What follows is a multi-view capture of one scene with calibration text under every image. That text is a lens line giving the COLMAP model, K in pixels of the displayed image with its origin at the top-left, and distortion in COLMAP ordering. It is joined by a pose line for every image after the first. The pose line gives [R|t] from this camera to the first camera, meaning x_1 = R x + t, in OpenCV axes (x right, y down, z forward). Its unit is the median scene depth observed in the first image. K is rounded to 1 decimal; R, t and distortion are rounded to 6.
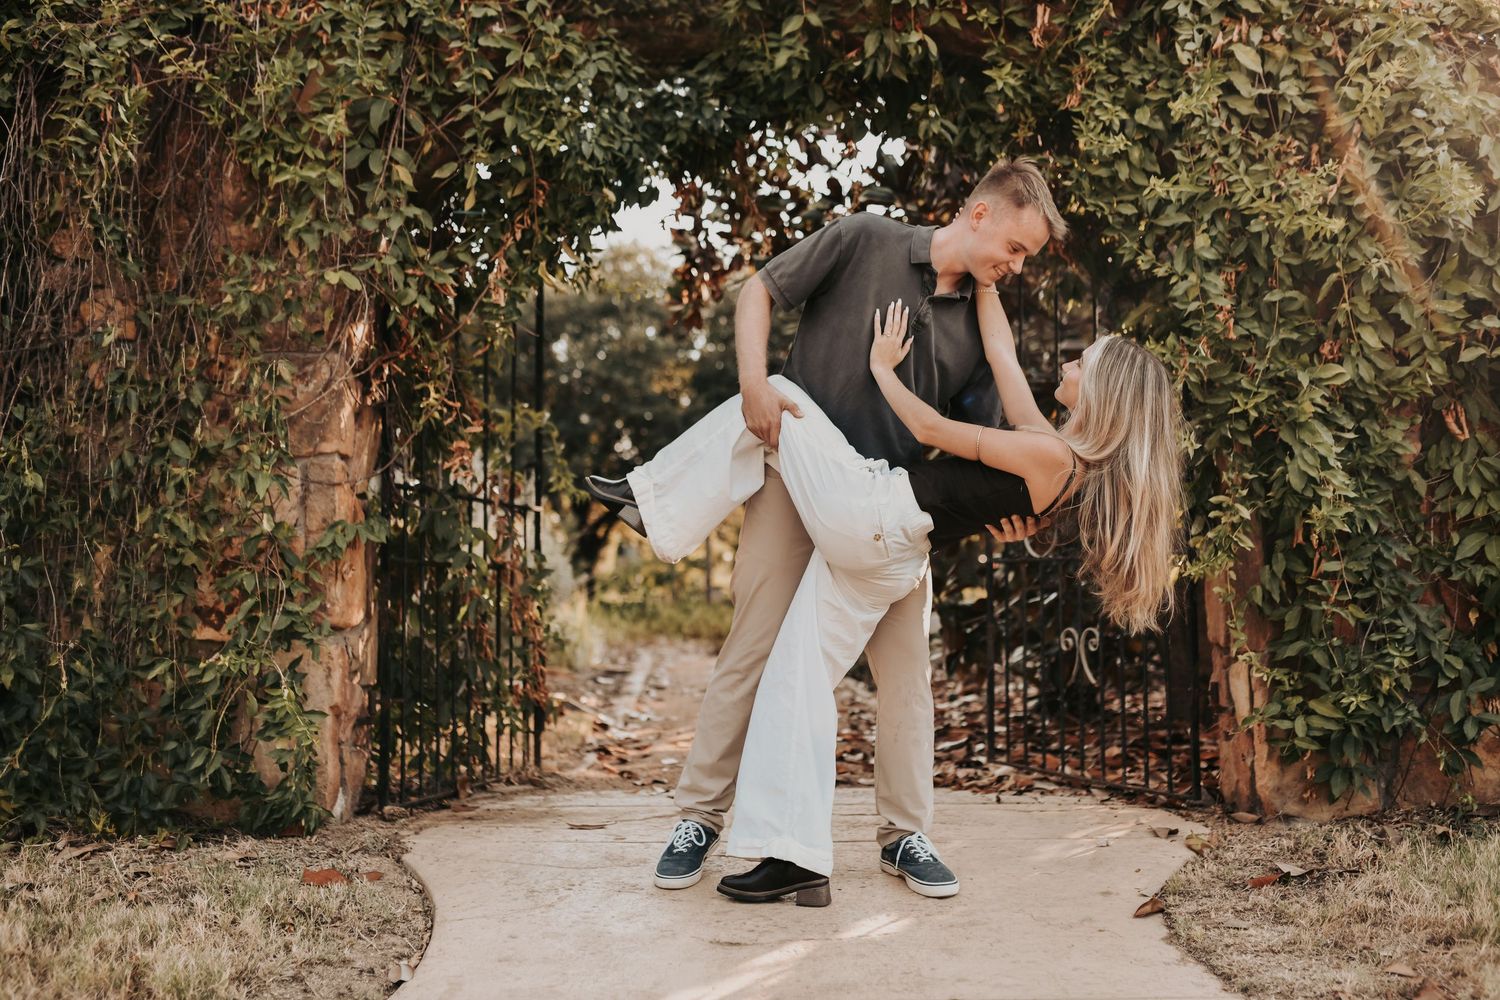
lens RADIAL K [[1451.0, 0, 750.1], [0, 1451.0, 503.8], [0, 0, 1]] dist [-0.064333, 0.101320]
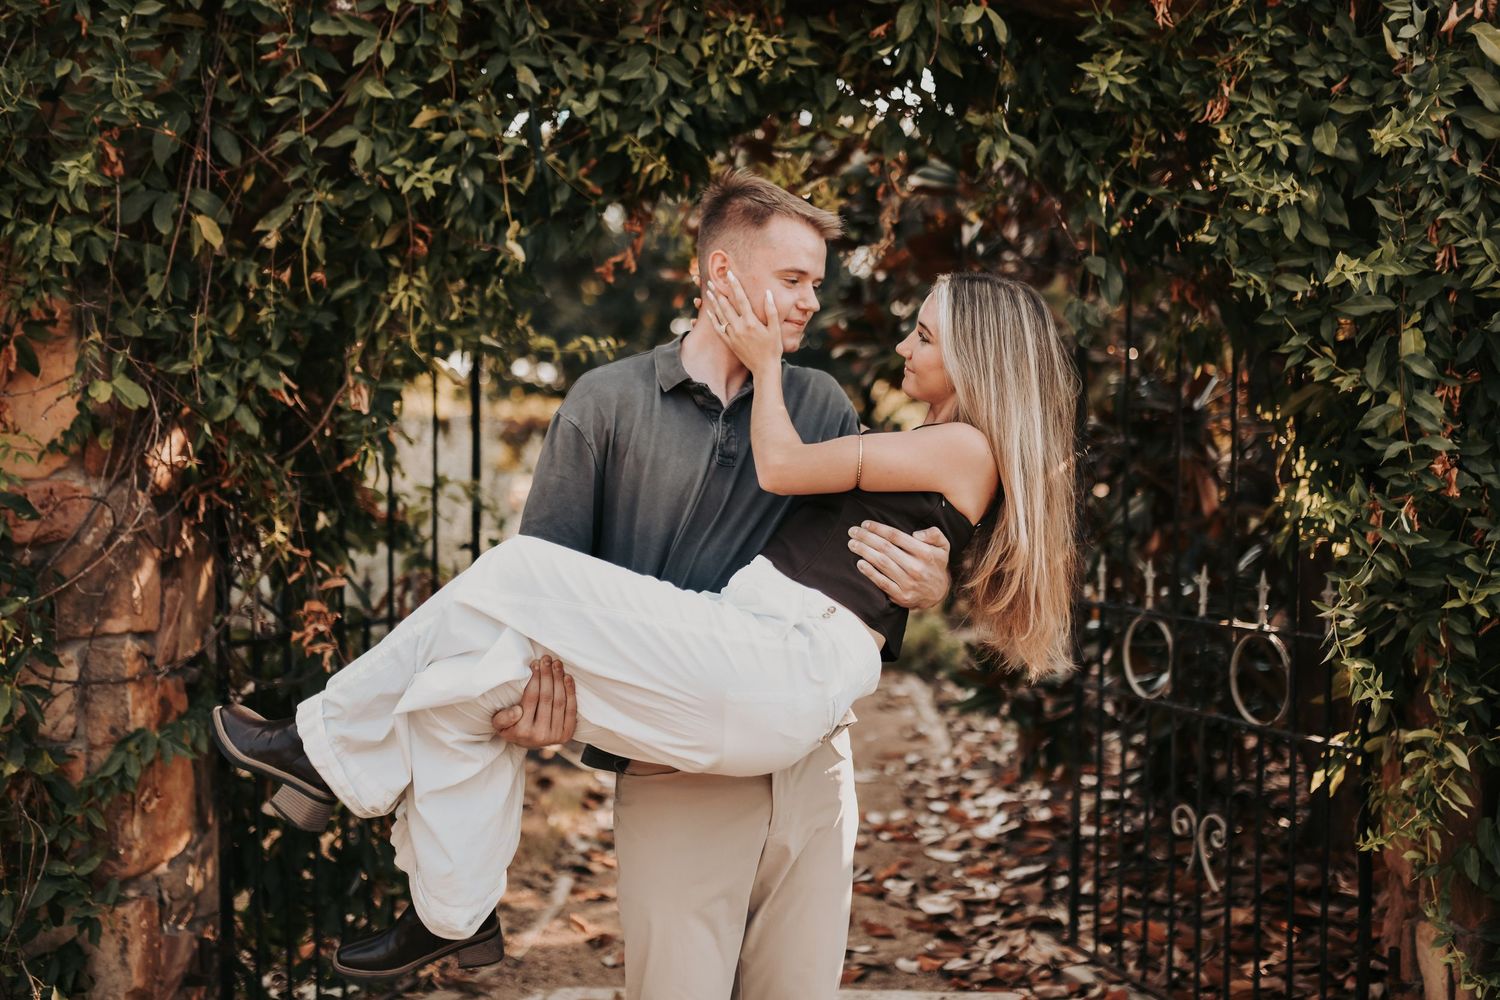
lens RADIAL K [[1562.3, 0, 750.7], [0, 1562.3, 504.6], [0, 0, 1]] dist [-0.062398, 0.096787]
pose [[0.998589, 0.007599, -0.052550, 0.053641], [-0.002686, 0.995668, 0.092944, -0.170839], [0.053029, -0.092672, 0.994284, 0.282885]]
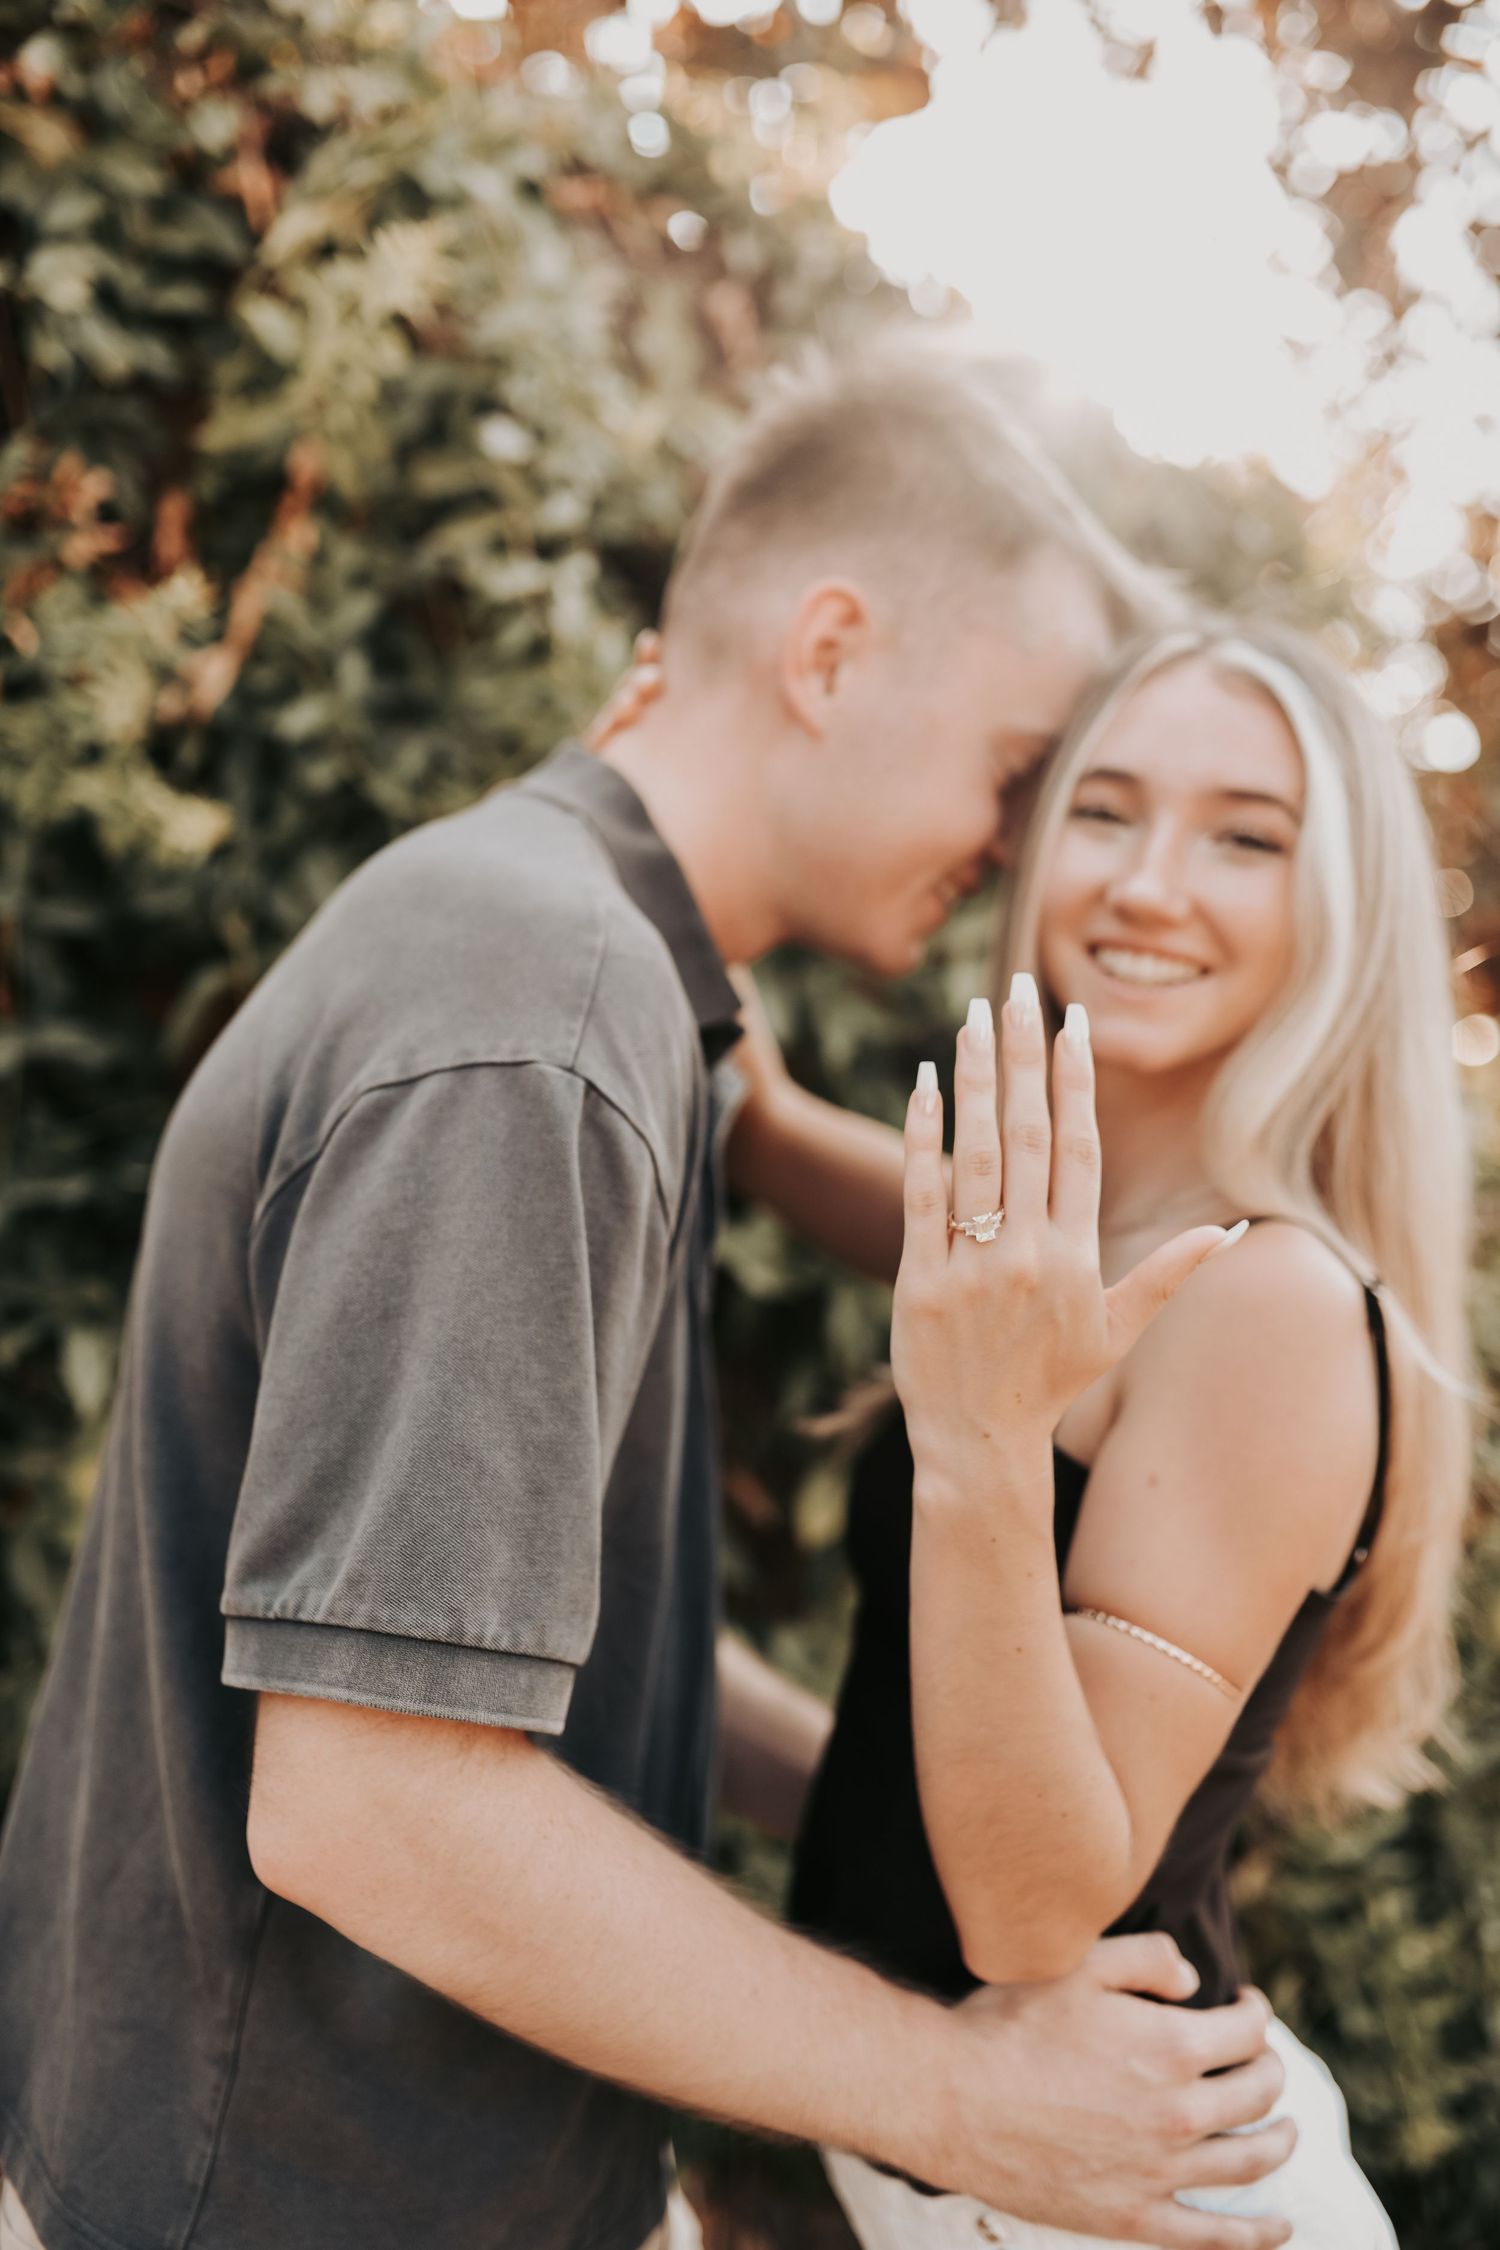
lens RADIAL K [[2176.5, 0, 749.9], [0, 2176.5, 1122.8], [0, 0, 1]] dist [-0.064333, 0.101320]
pose [[0.868665, -0.013723, 0.495209, 0.280520], [-0.028816, 0.996524, 0.078163, -0.163760], [-0.494561, -0.082167, 0.865250, 0.565341]]
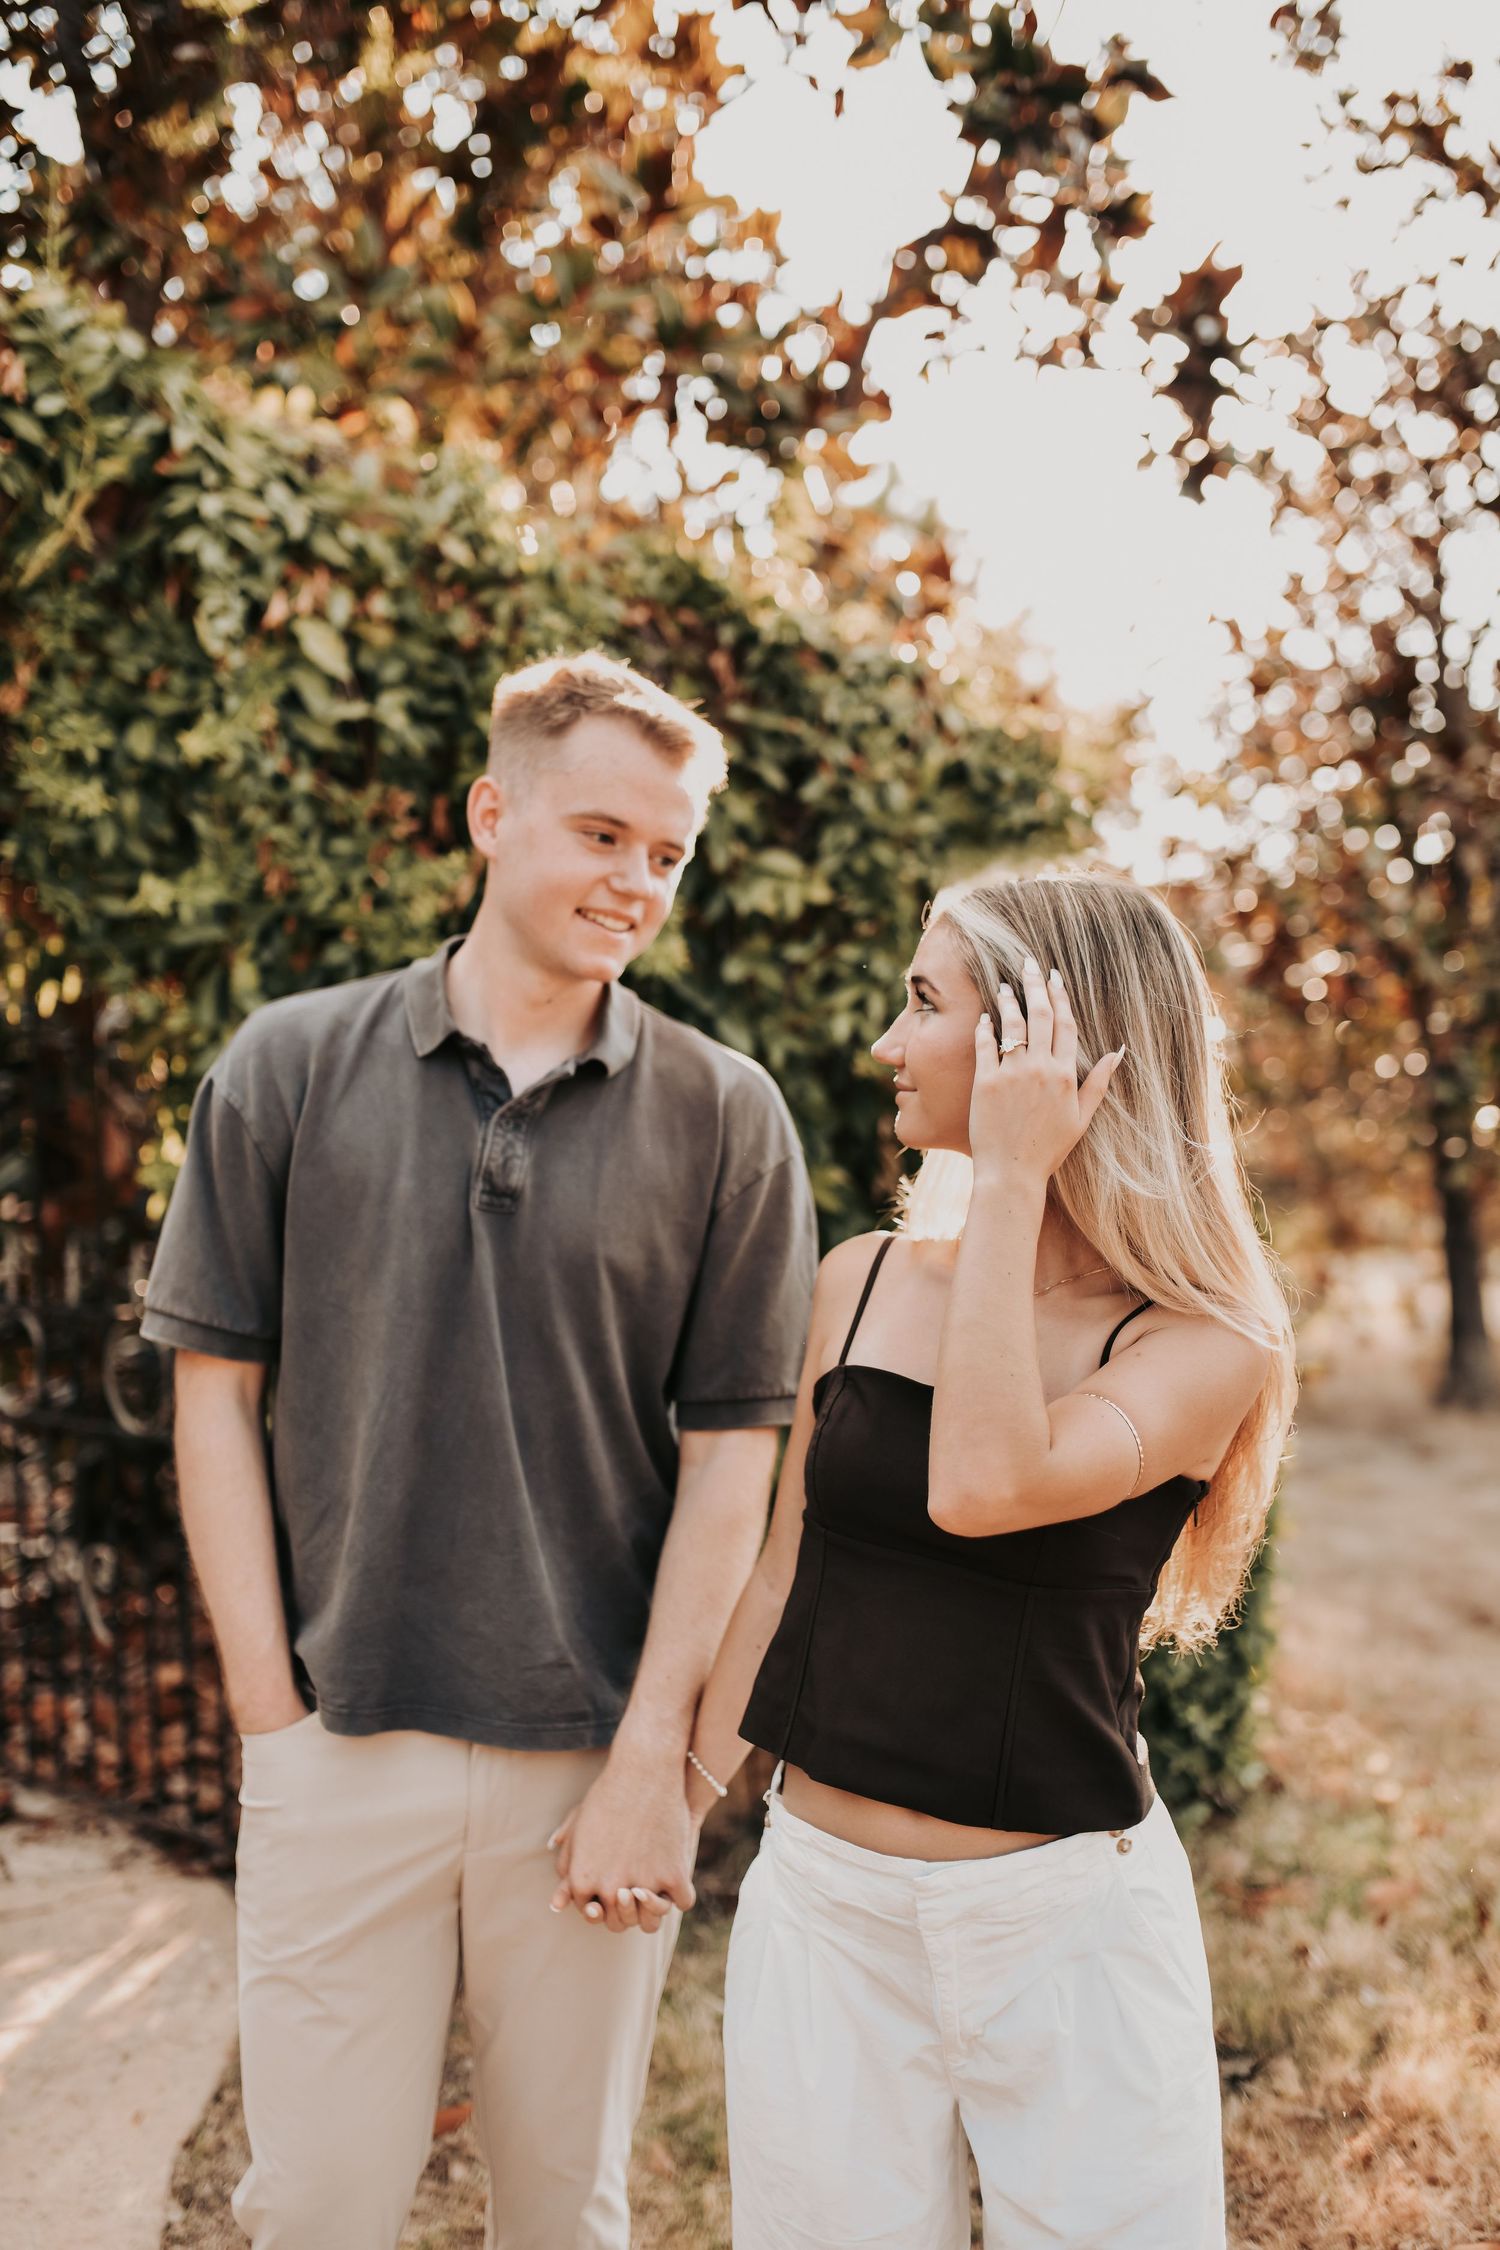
lens RADIAL K [[2176.5, 0, 749.9], [0, 2176.5, 1122.8], [0, 0, 1]] dist [-0.064333, 0.101320]
pose [[0.897075, -0.030475, 0.440827, 0.111849], [-0.004567, 0.996926, 0.078212, -0.189063], [-0.441855, -0.072175, 0.894178, 0.140800]]
